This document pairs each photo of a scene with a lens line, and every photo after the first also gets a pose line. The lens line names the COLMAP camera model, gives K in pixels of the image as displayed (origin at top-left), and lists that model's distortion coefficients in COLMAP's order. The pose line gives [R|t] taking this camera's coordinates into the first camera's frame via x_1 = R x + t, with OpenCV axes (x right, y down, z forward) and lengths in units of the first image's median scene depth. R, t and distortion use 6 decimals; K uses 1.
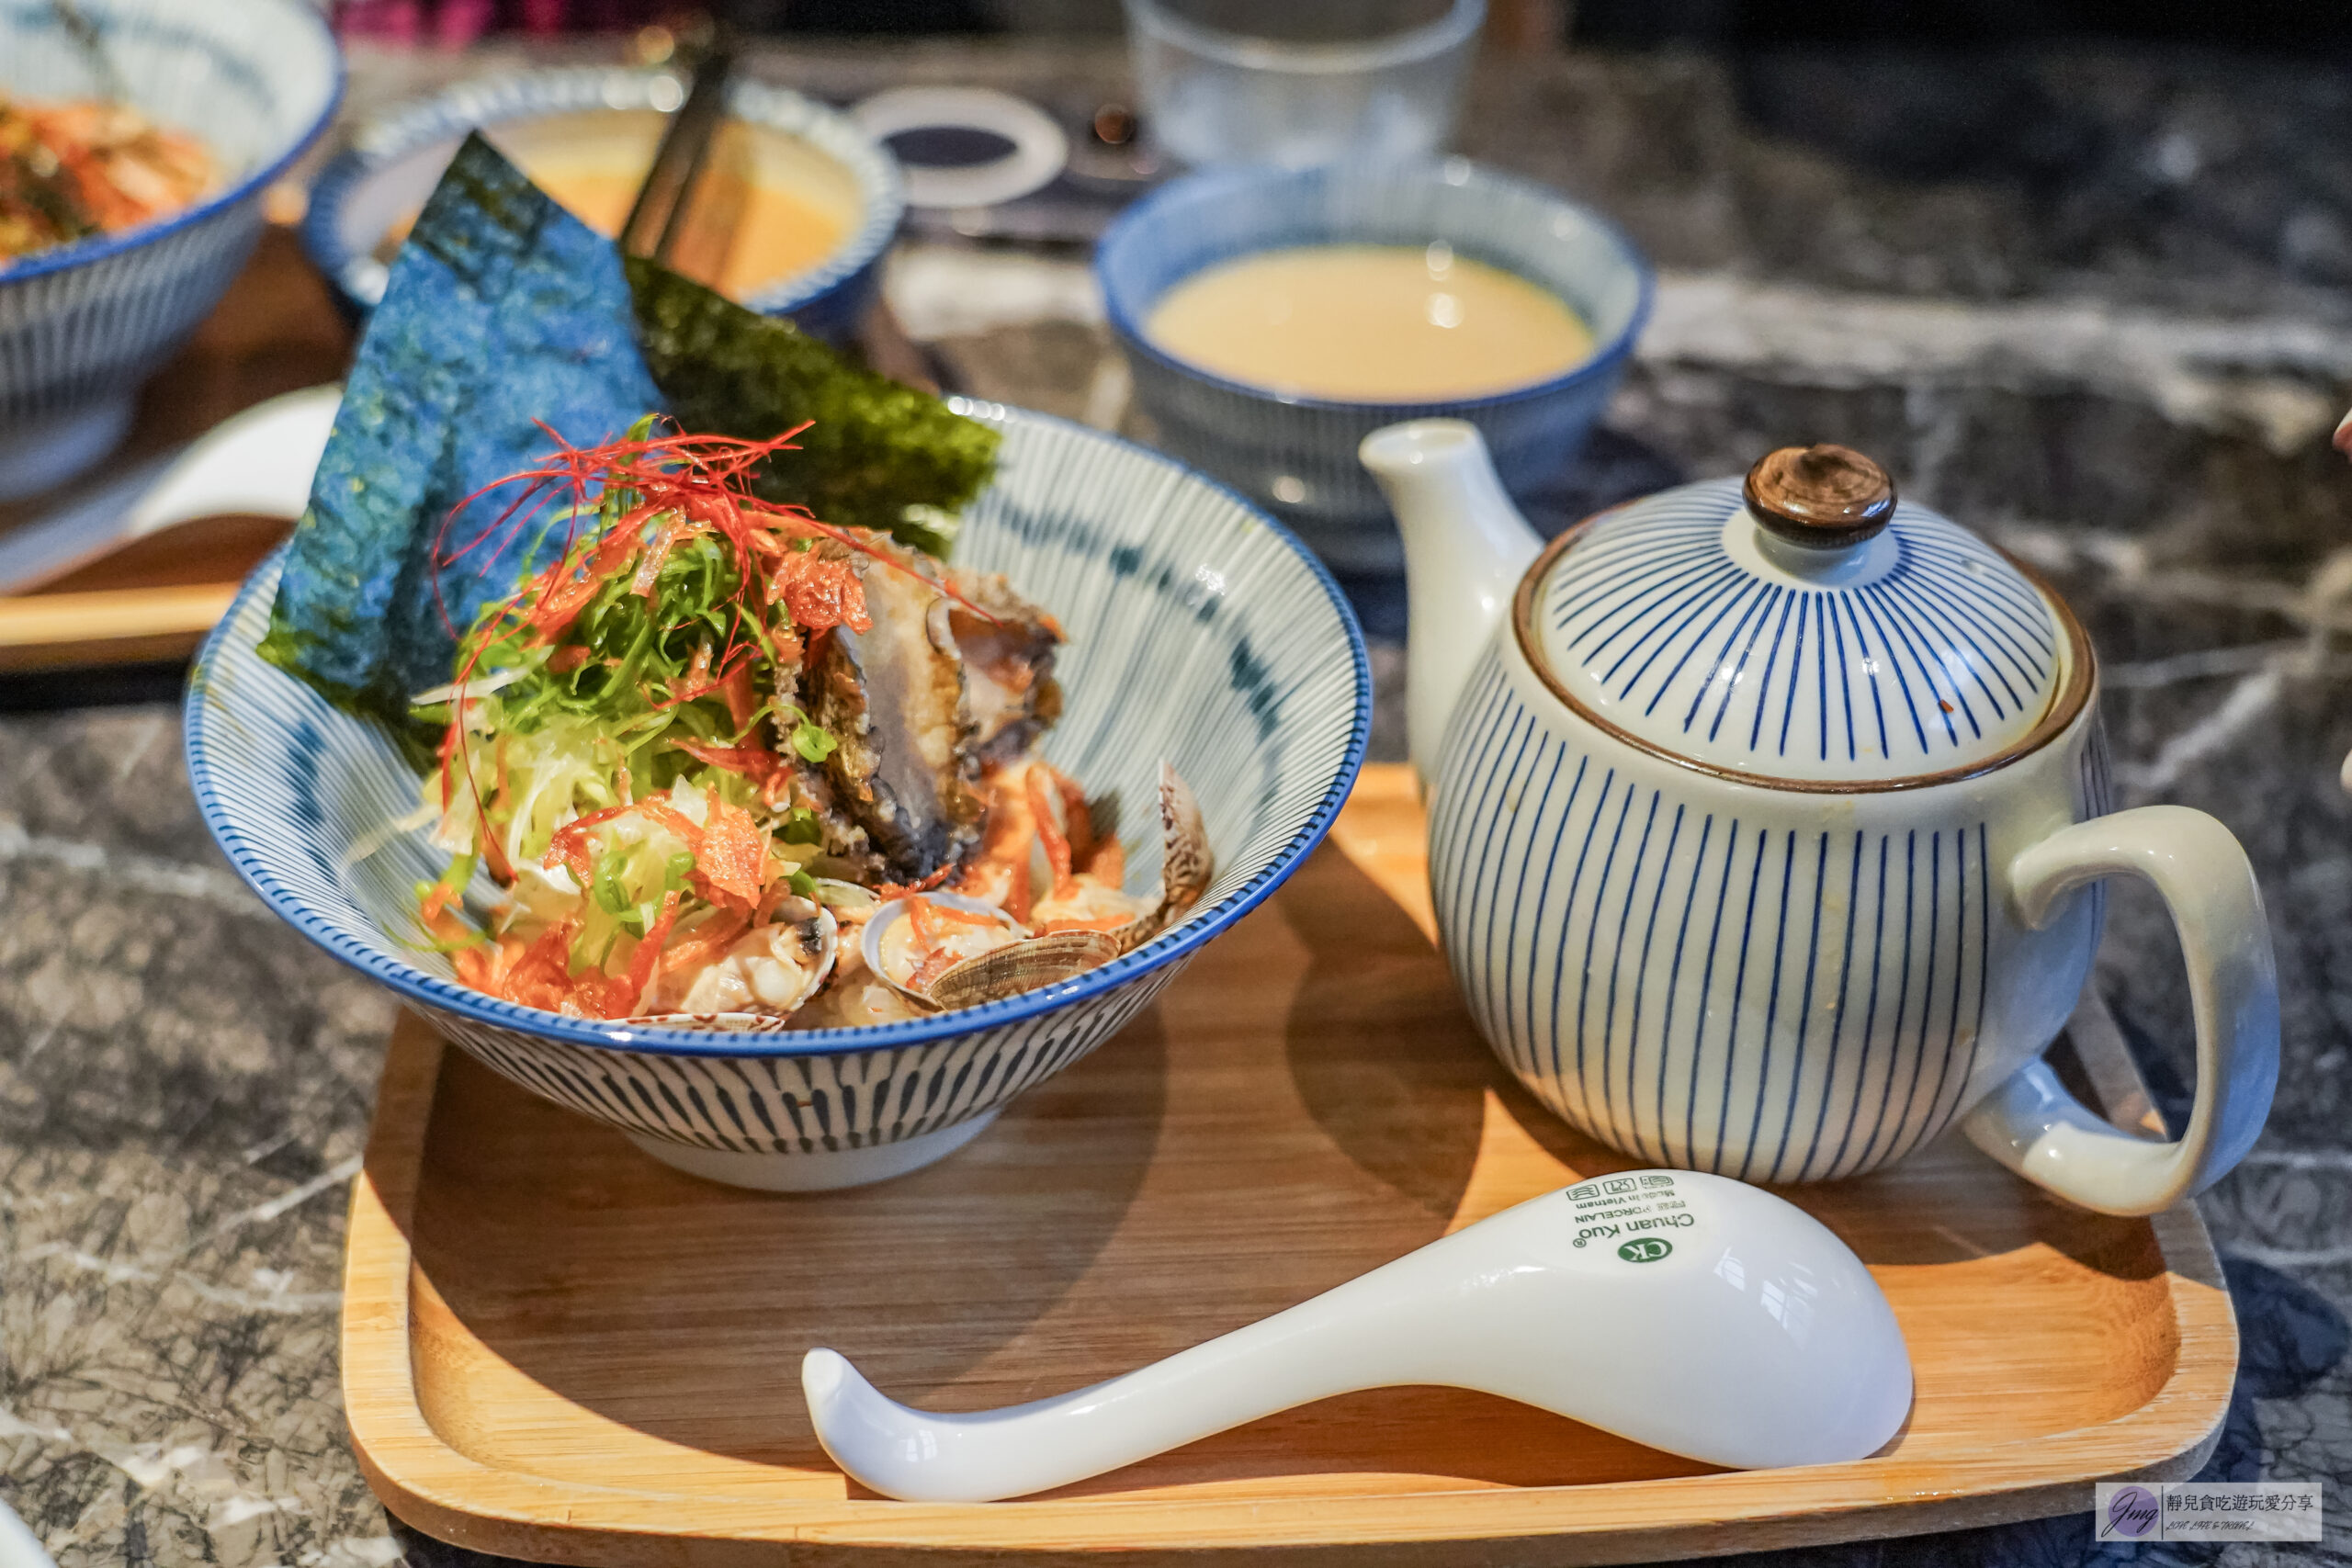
lens RADIAL K [[3174.7, 0, 1215.3], [0, 3174.7, 788.8], [0, 0, 1]] dist [0.024152, -0.023513]
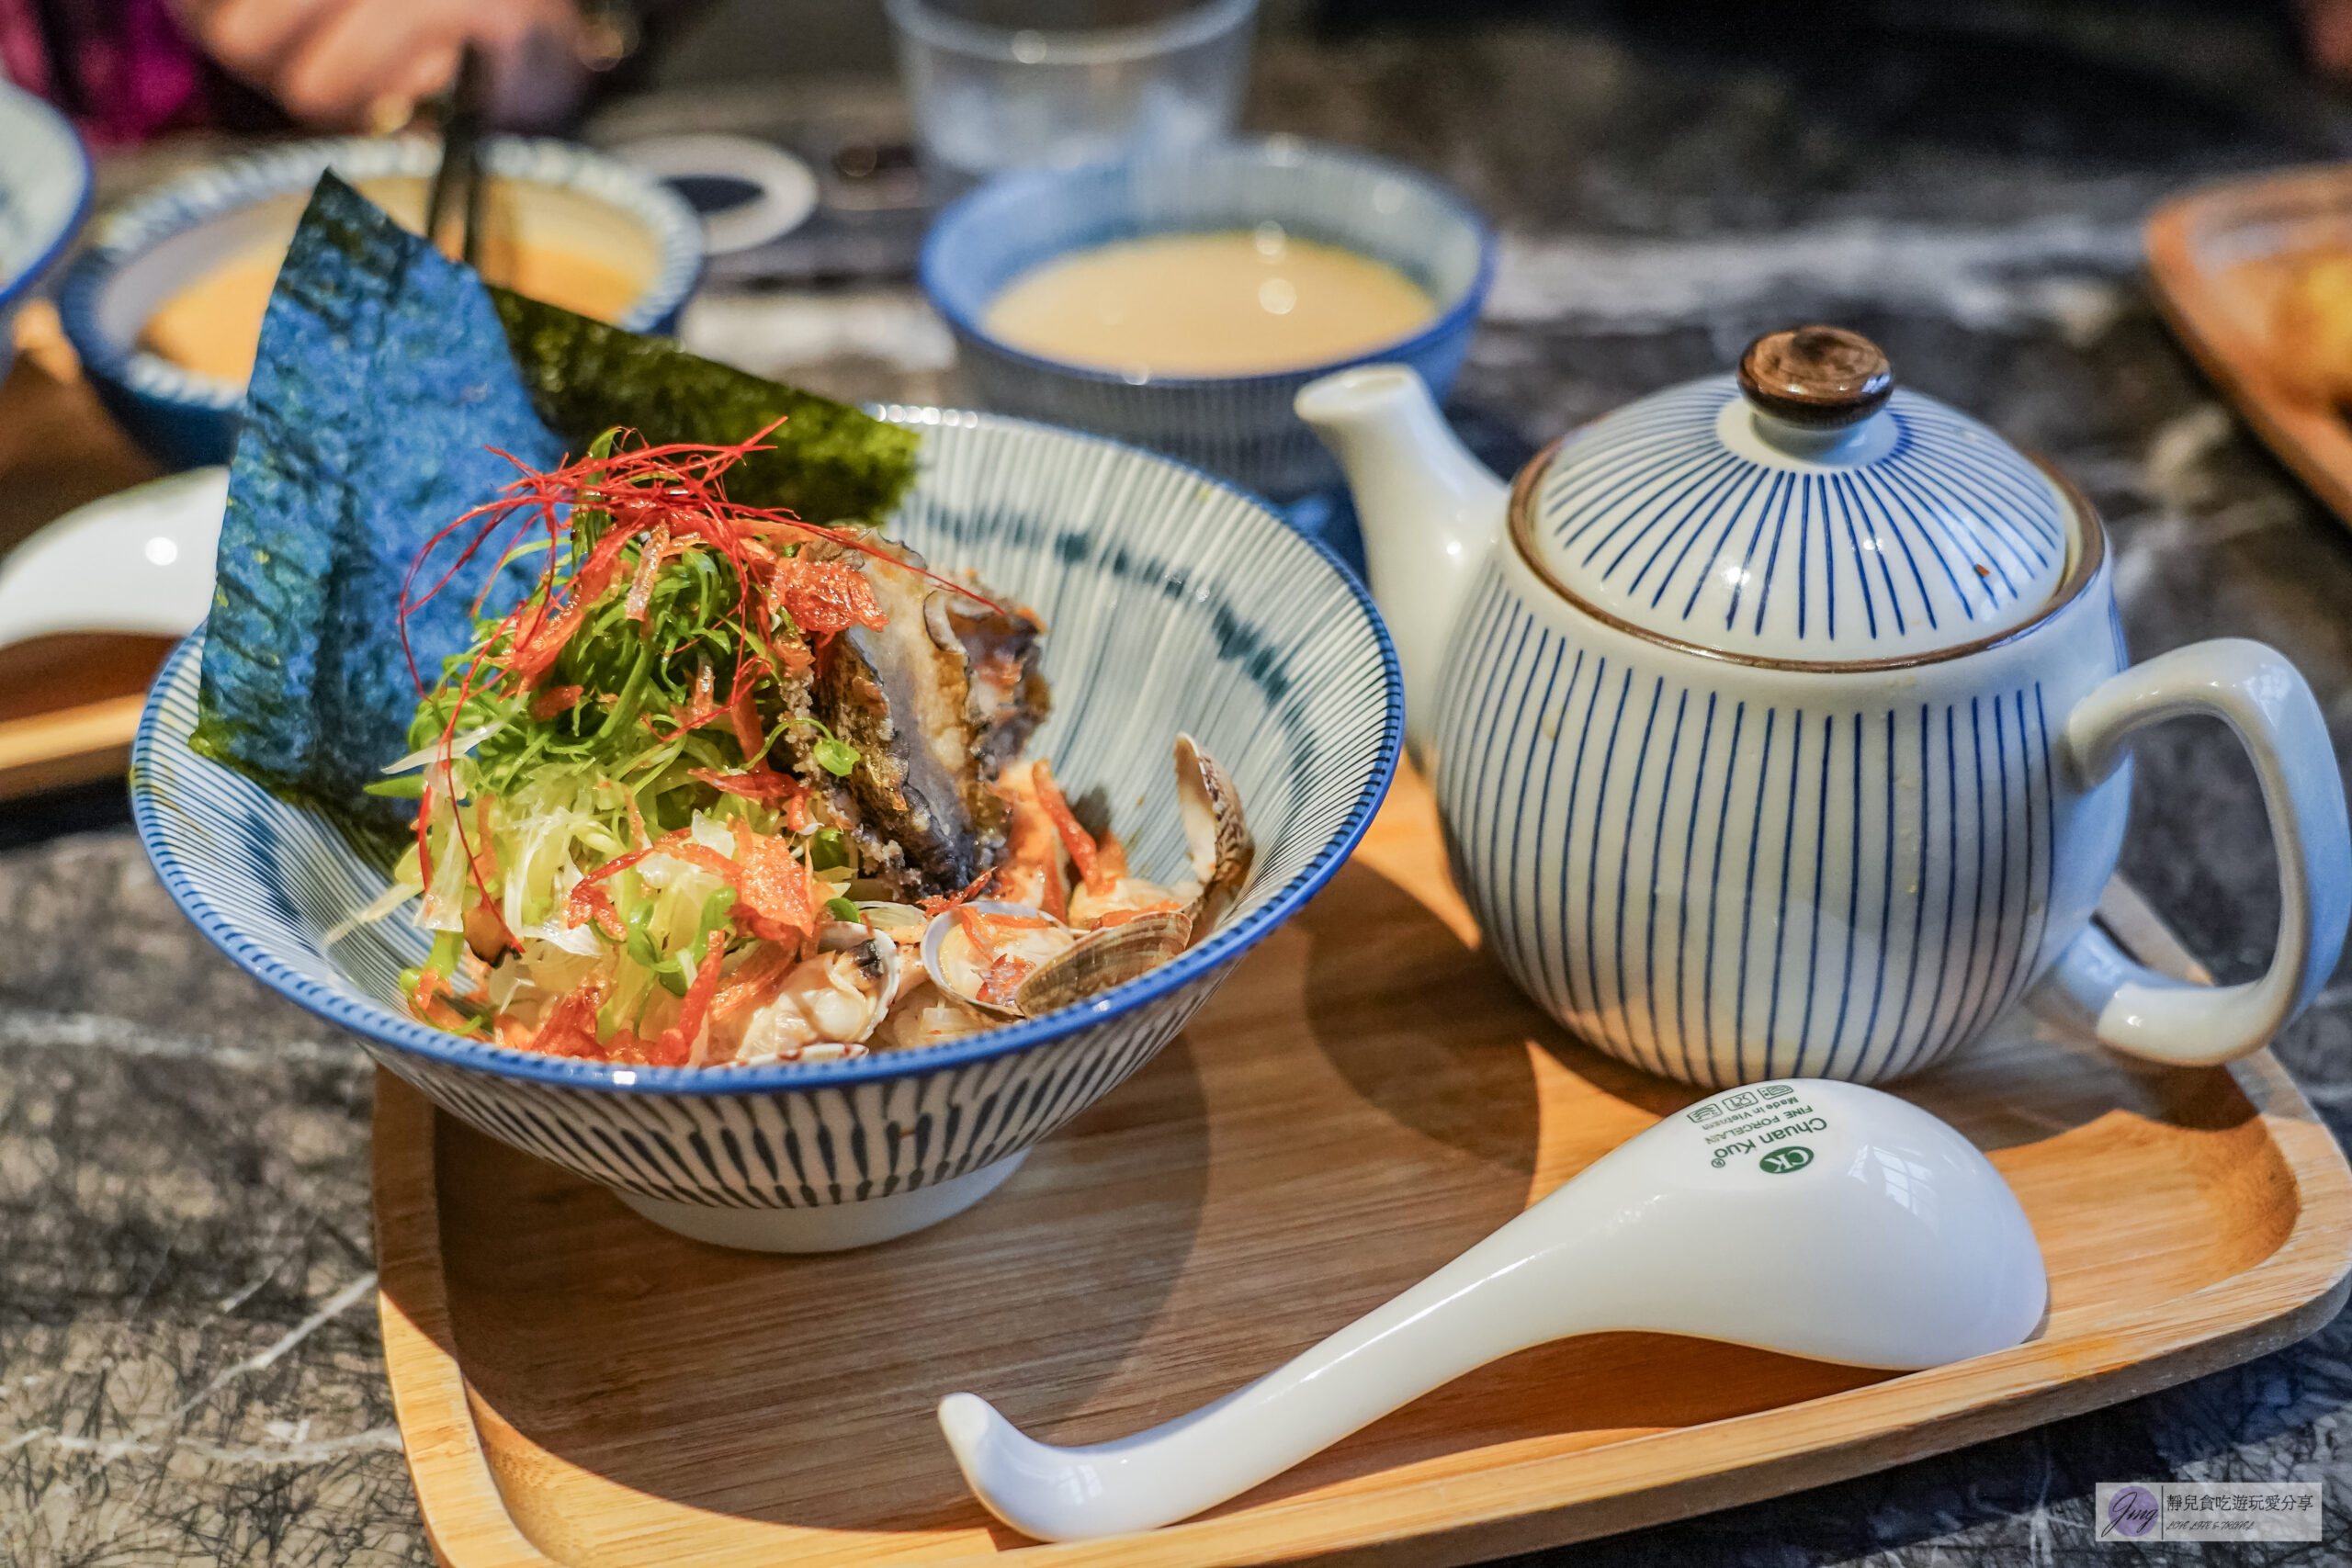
lens RADIAL K [[3174.7, 0, 1215.3], [0, 3174.7, 788.8], [0, 0, 1]] dist [0.024152, -0.023513]
pose [[0.982223, -0.131315, 0.134140, -0.135741], [0.135199, 0.990612, -0.020226, 0.027266], [-0.130224, 0.038002, 0.990756, 0.059214]]
